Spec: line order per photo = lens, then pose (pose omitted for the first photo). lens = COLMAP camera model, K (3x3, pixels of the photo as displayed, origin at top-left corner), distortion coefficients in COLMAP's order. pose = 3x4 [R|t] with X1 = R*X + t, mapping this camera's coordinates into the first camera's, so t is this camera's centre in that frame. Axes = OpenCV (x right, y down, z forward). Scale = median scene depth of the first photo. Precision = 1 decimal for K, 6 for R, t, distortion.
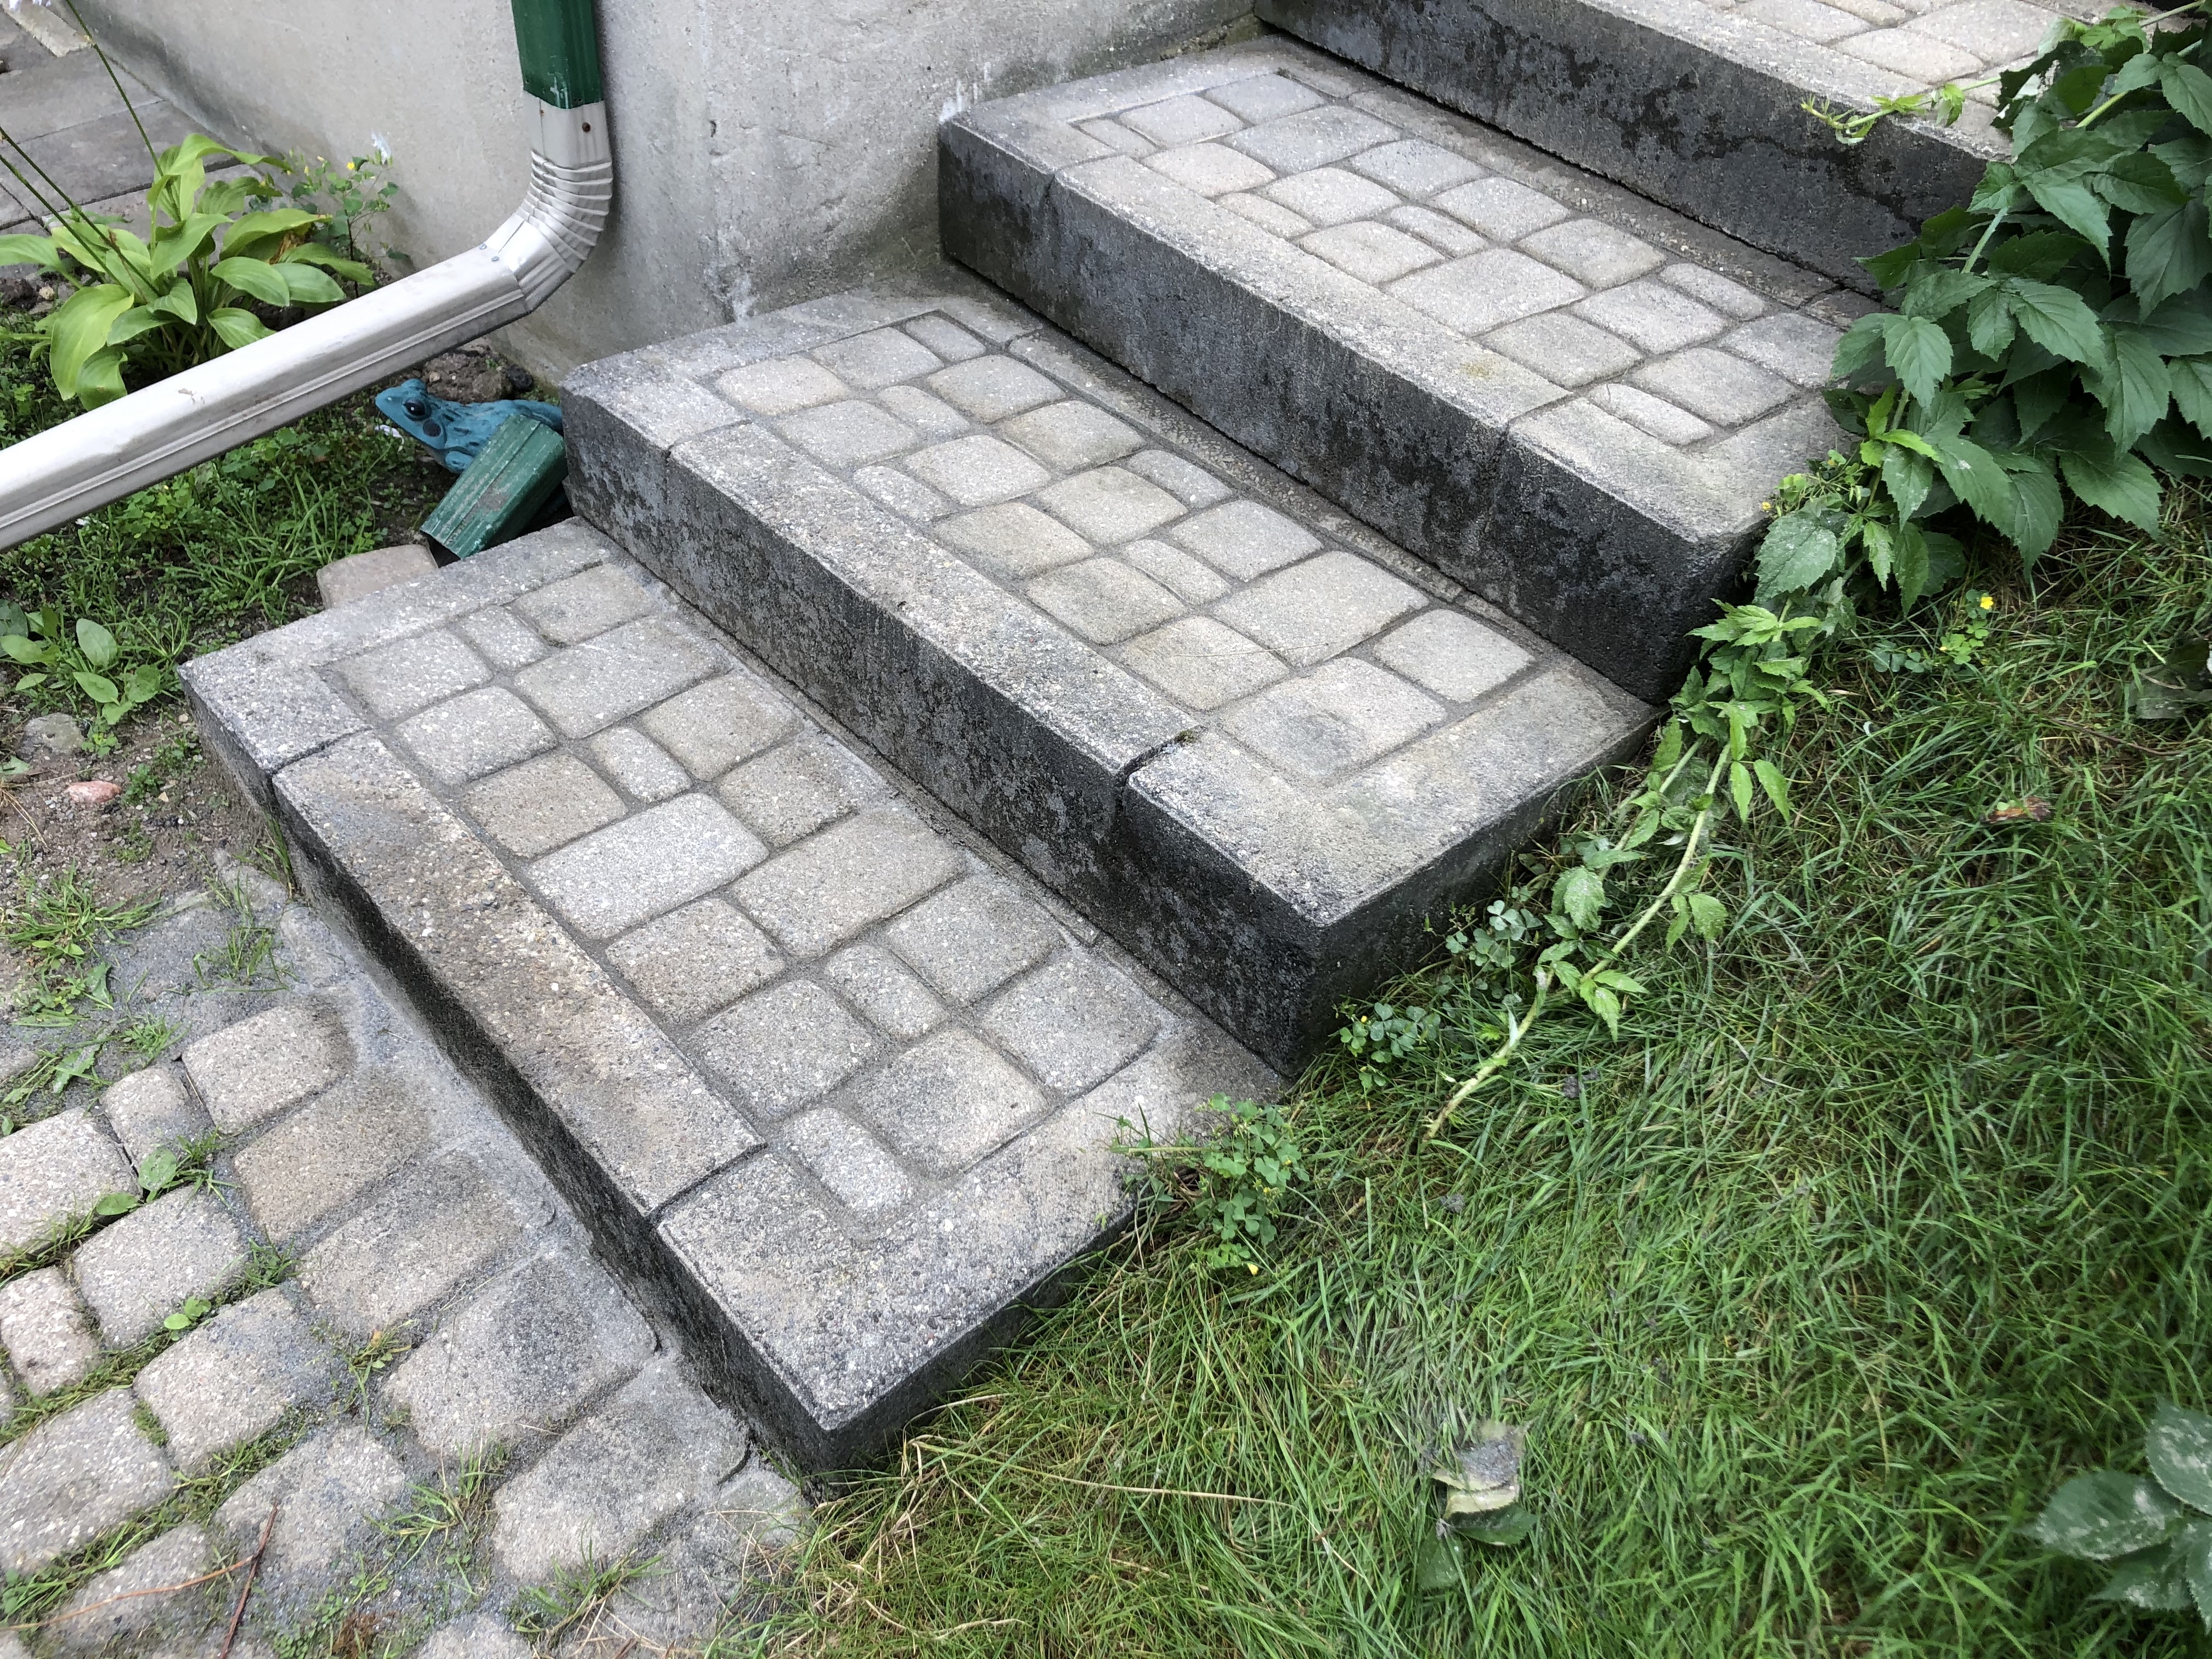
lens RADIAL K [[1853.9, 0, 1106.0], [0, 1853.9, 829.5], [0, 0, 1]] dist [0.005606, -0.003994]
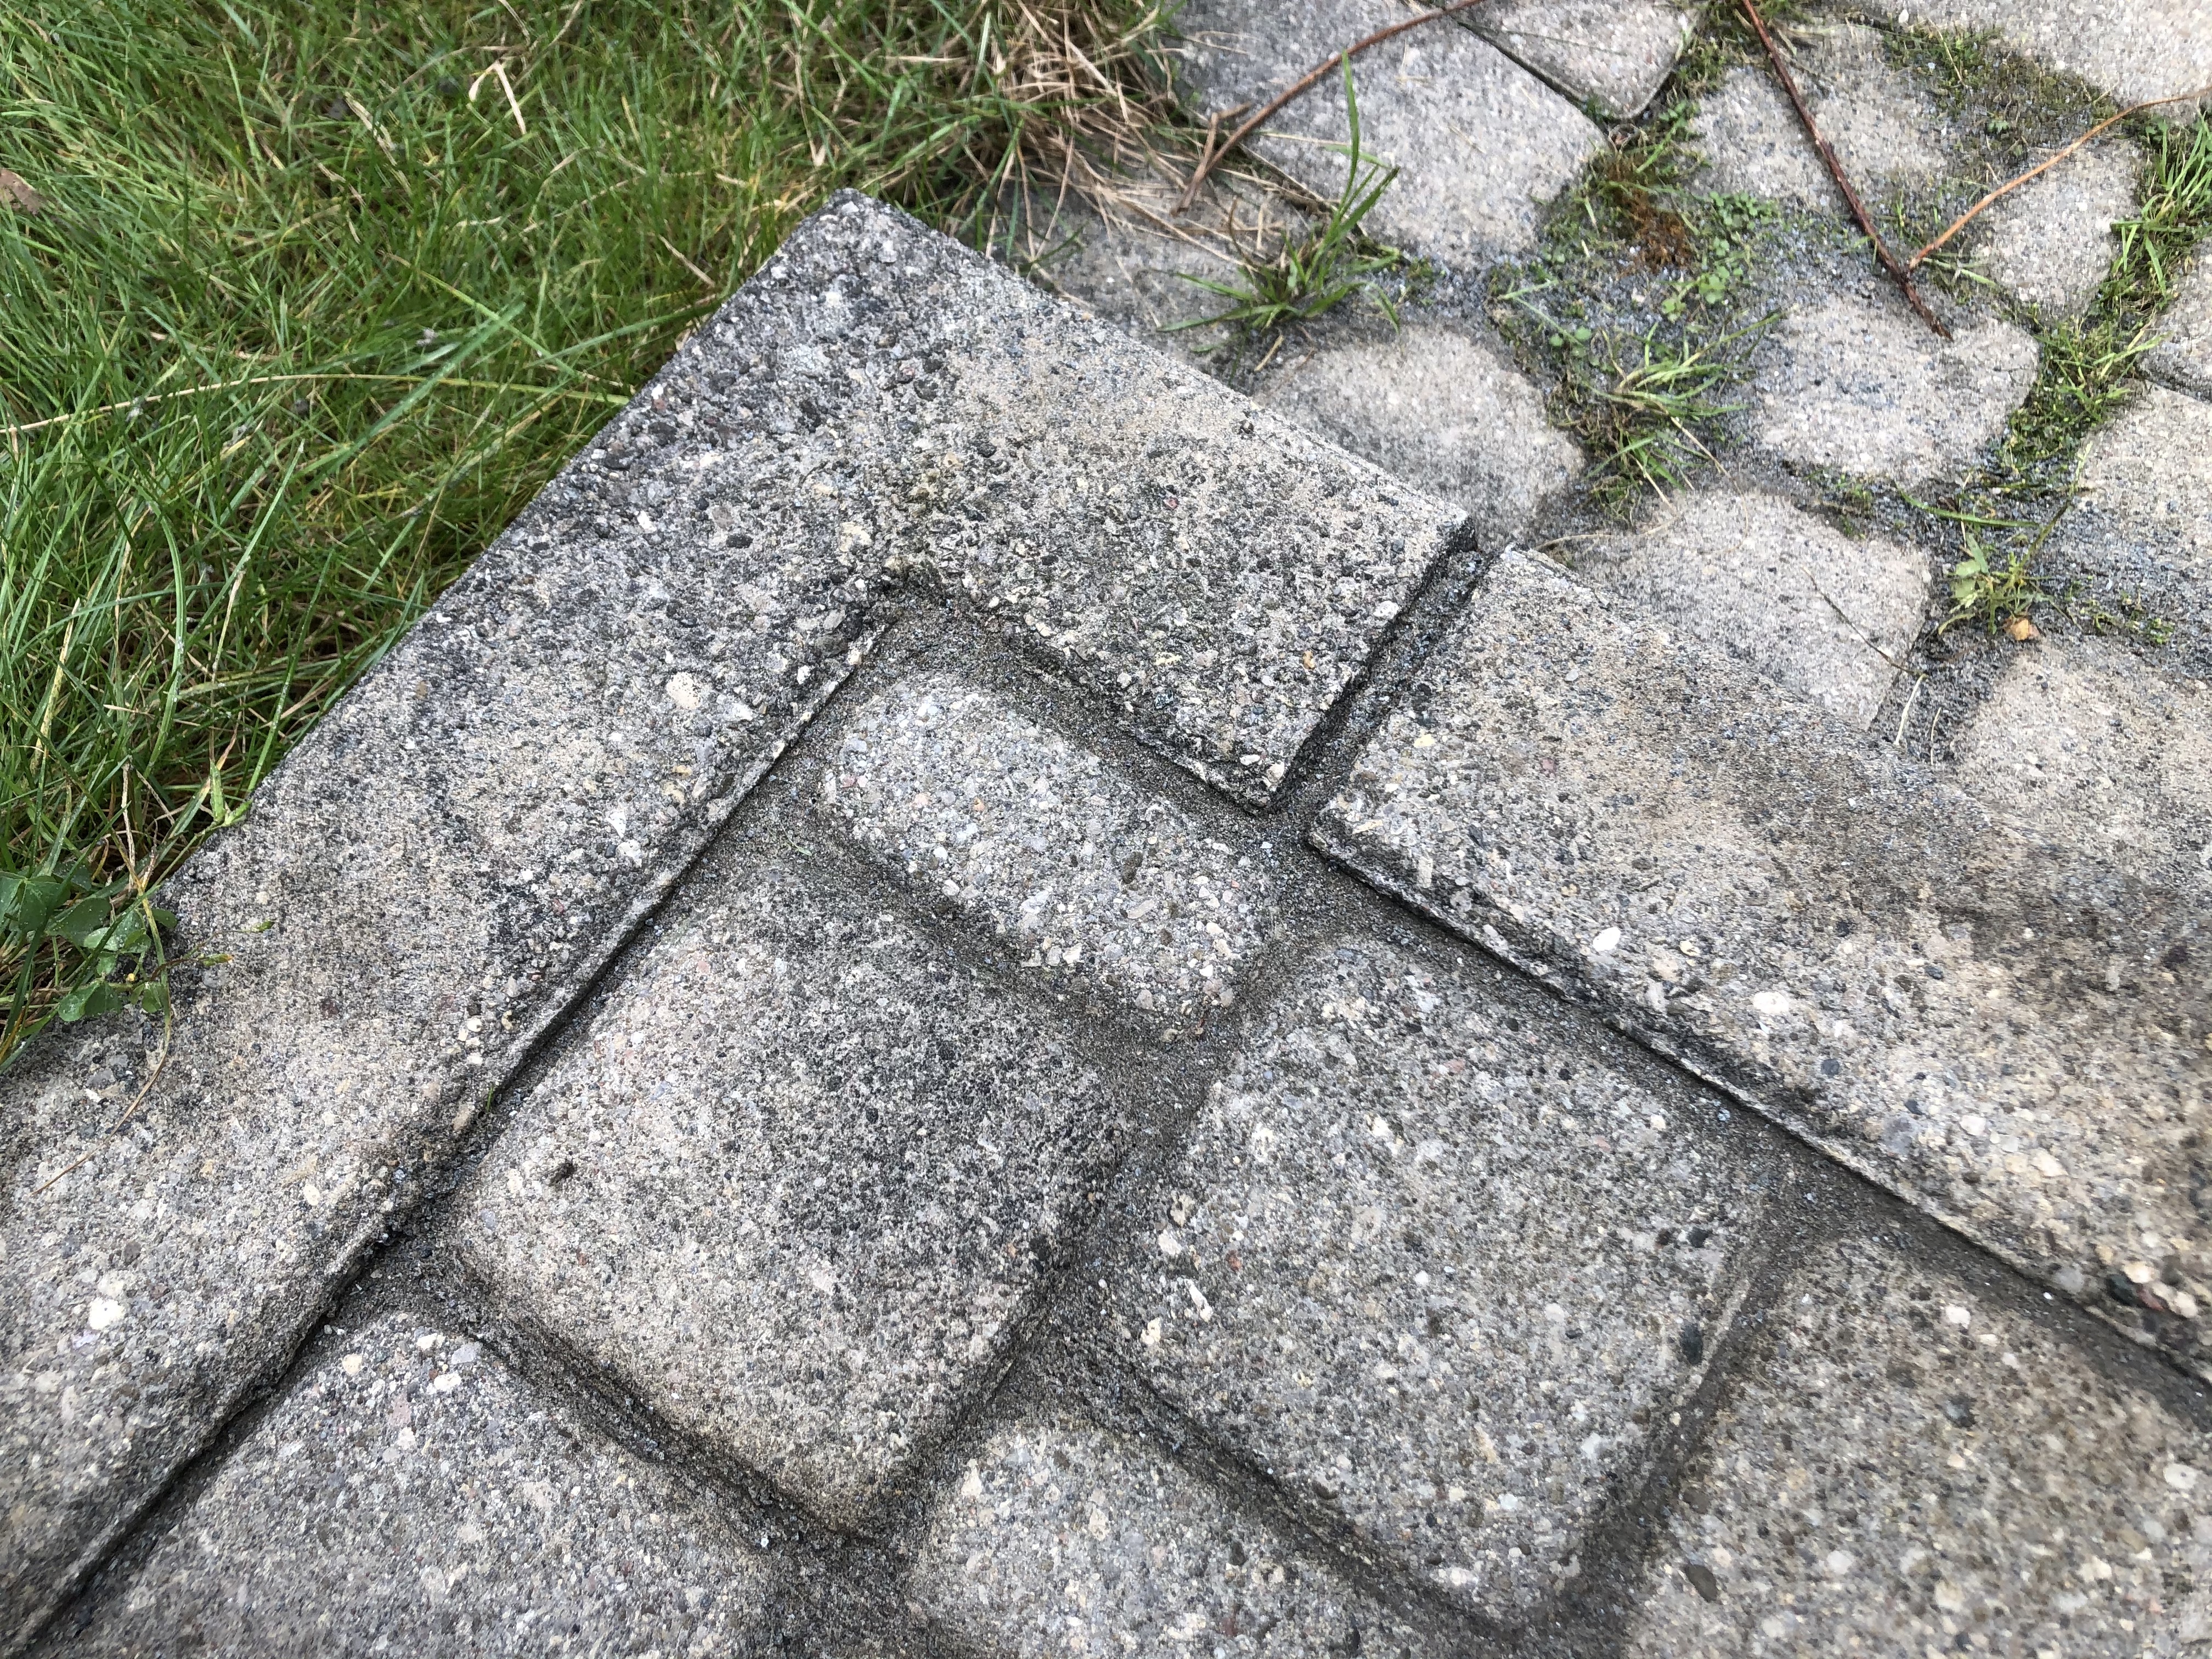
lens RADIAL K [[1853.9, 0, 1106.0], [0, 1853.9, 829.5], [0, 0, 1]] dist [0.005606, -0.003994]
pose [[-0.971808, 0.192795, -0.135716, -0.084360], [-0.182348, -0.249699, 0.950999, -0.104076], [0.149460, 0.948936, 0.277815, 0.724690]]
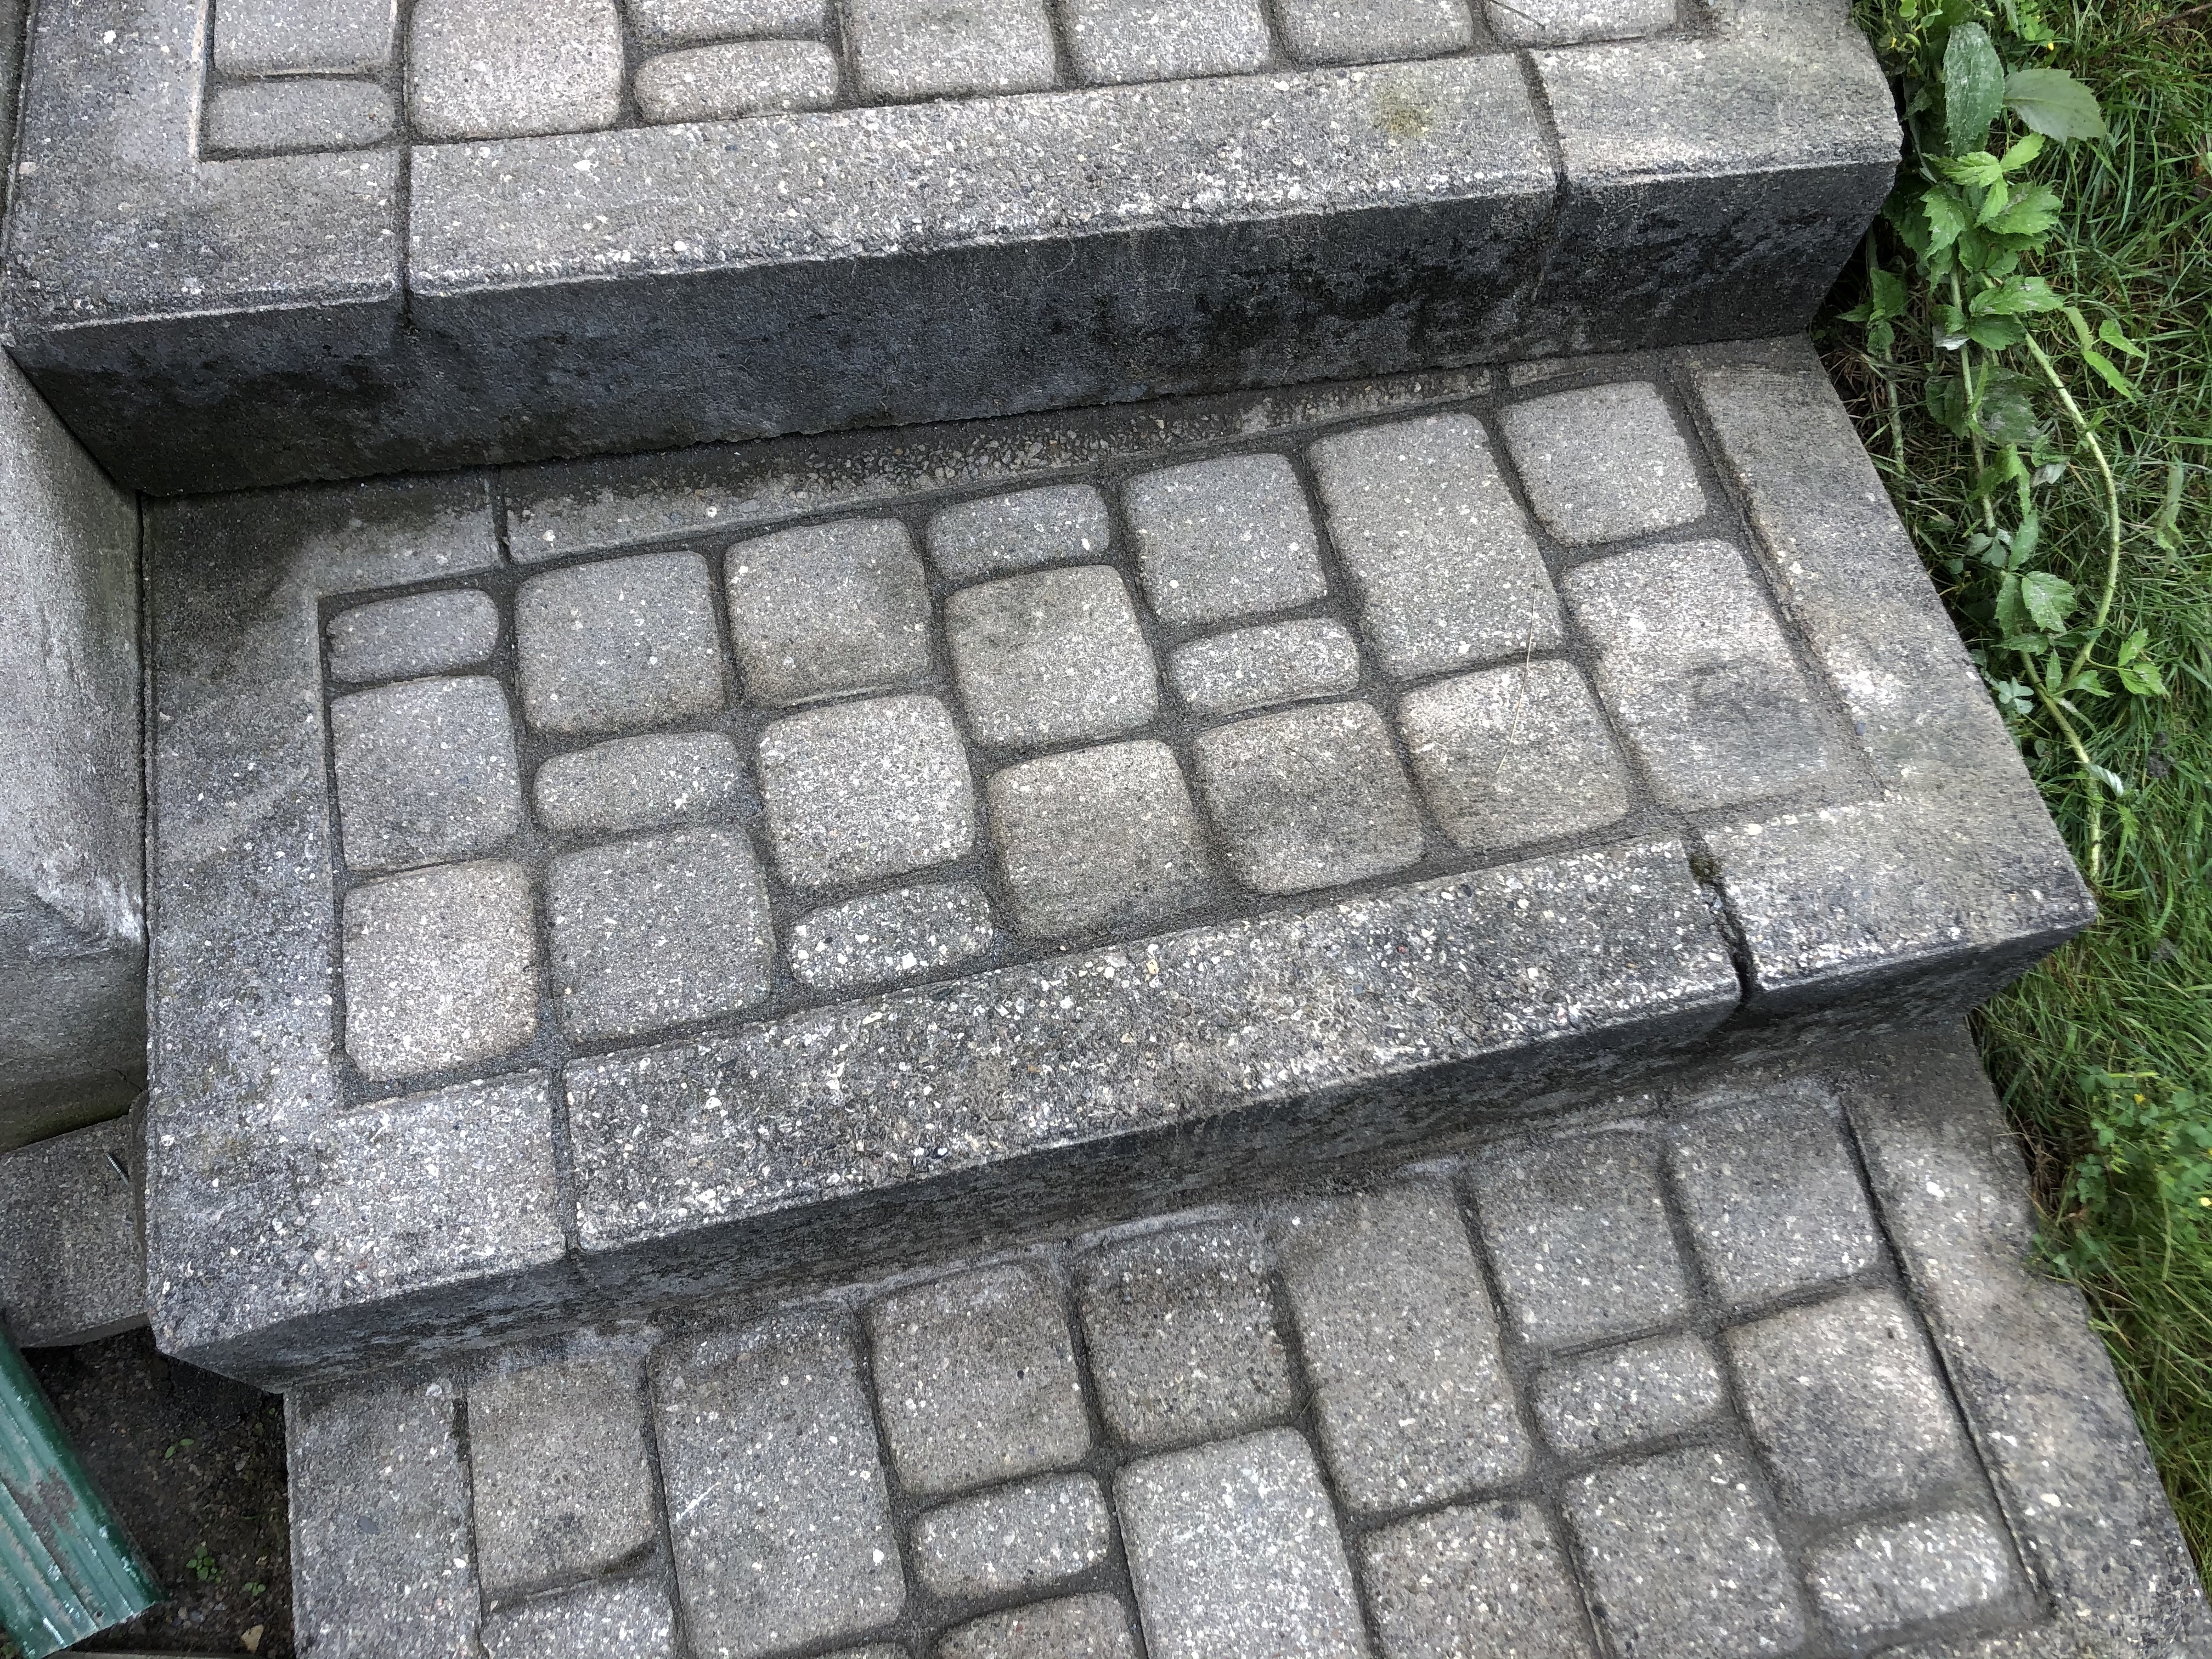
lens RADIAL K [[1862.3, 0, 1071.7], [0, 1862.3, 783.2], [0, 0, 1]] dist [0.011545, -0.006969]
pose [[0.497018, -0.805711, 0.322185, -0.237986], [0.562080, 0.581799, 0.587857, -0.533432], [-0.661089, -0.111081, 0.742039, 0.548220]]
